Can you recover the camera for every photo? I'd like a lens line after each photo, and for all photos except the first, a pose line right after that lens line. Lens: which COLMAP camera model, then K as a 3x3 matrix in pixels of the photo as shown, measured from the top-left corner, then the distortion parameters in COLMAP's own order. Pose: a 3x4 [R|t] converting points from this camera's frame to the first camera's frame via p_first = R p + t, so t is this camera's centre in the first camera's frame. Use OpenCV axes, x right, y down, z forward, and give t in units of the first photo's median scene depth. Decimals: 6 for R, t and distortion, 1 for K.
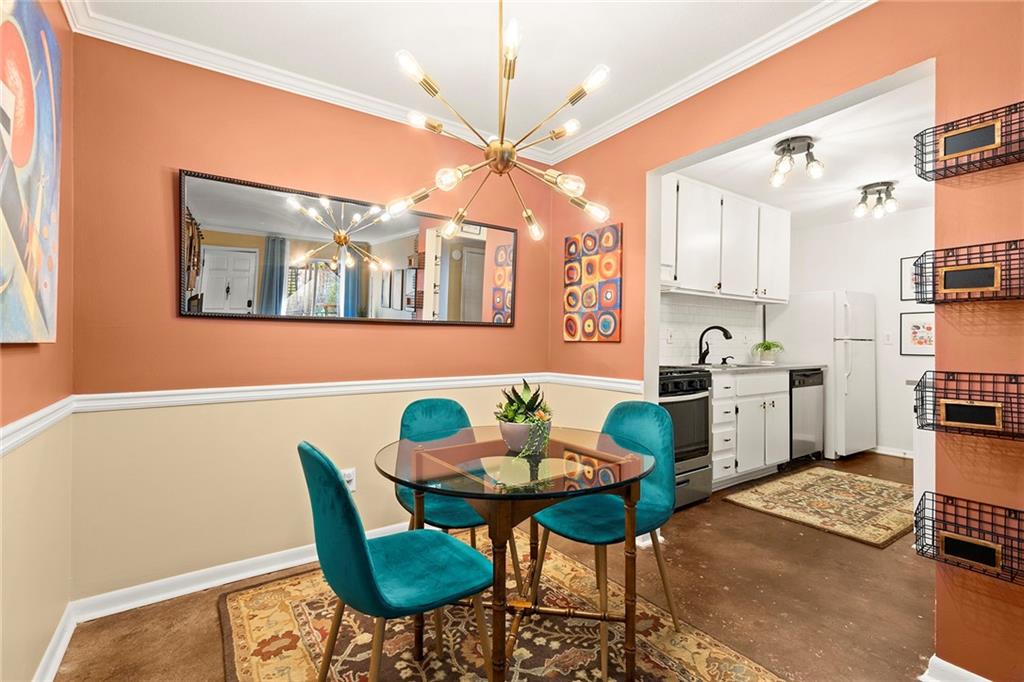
lens RADIAL K [[464.0, 0, 512.0], [0, 464.0, 341.0], [0, 0, 1]] dist [0.002262, 0.000347]
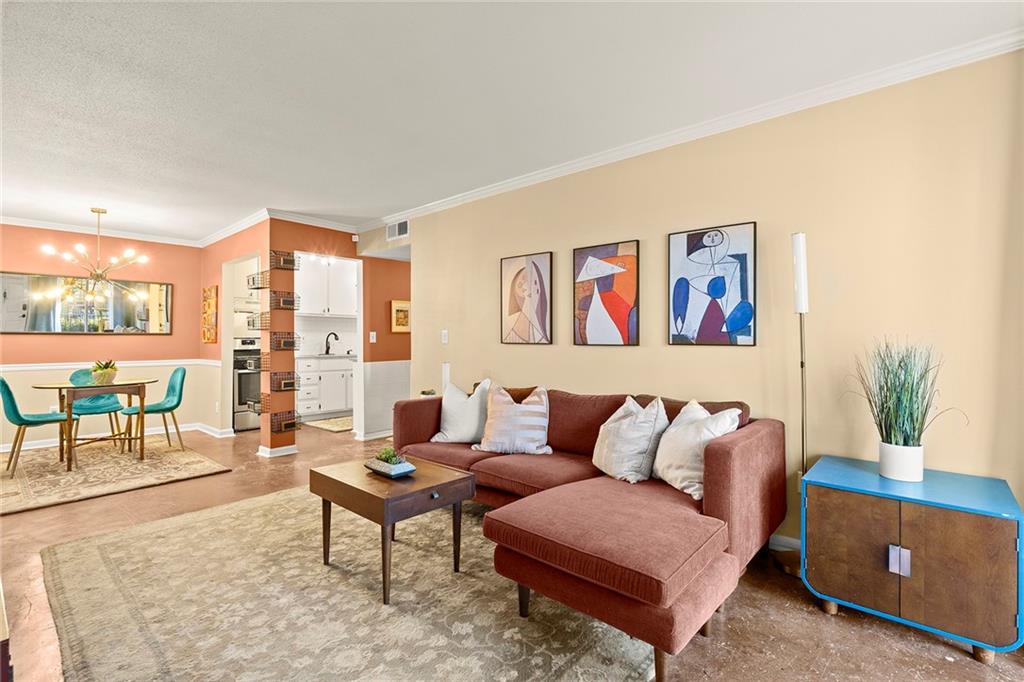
lens RADIAL K [[470.7, 0, 512.0], [0, 470.7, 341.0], [0, 0, 1]] dist [-0.012865, 0.000279]
pose [[0.970118, -0.001543, 0.242628, 0.665476], [-0.000753, 0.999956, 0.009370, -0.017597], [-0.242631, -0.009272, 0.970074, -0.894384]]
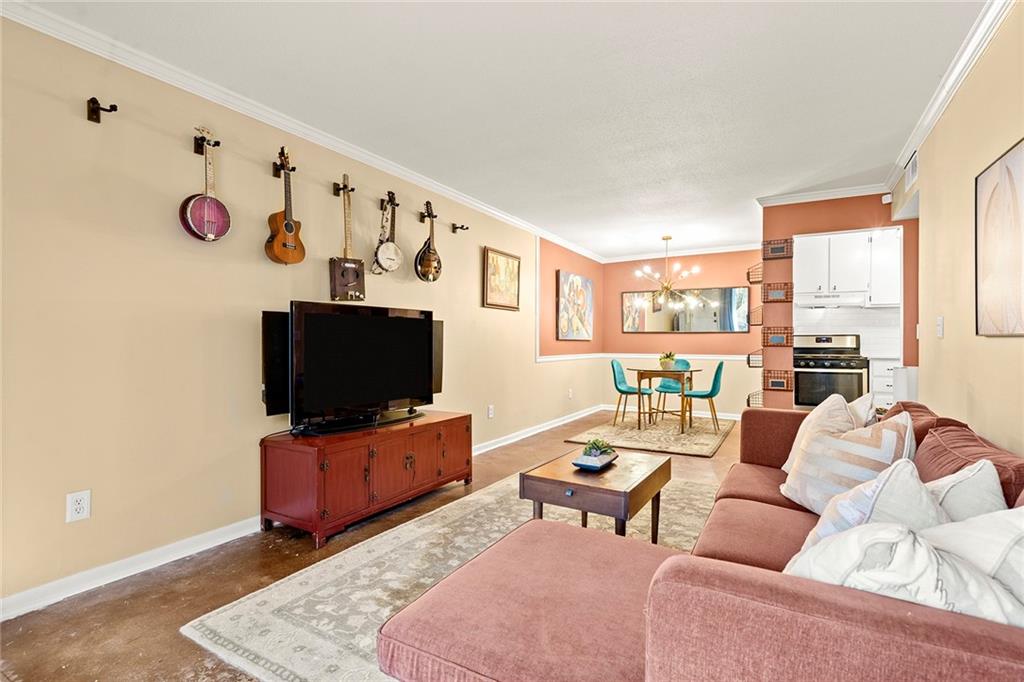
lens RADIAL K [[474.0, 0, 520.0], [0, 474.0, 348.6], [0, 0, 1]] dist [0.000753, 0.000852]
pose [[0.423884, 0.016324, -0.905569, 1.125985], [0.003394, 0.999802, 0.019611, -0.002517], [0.905710, -0.011386, 0.423745, -0.629068]]
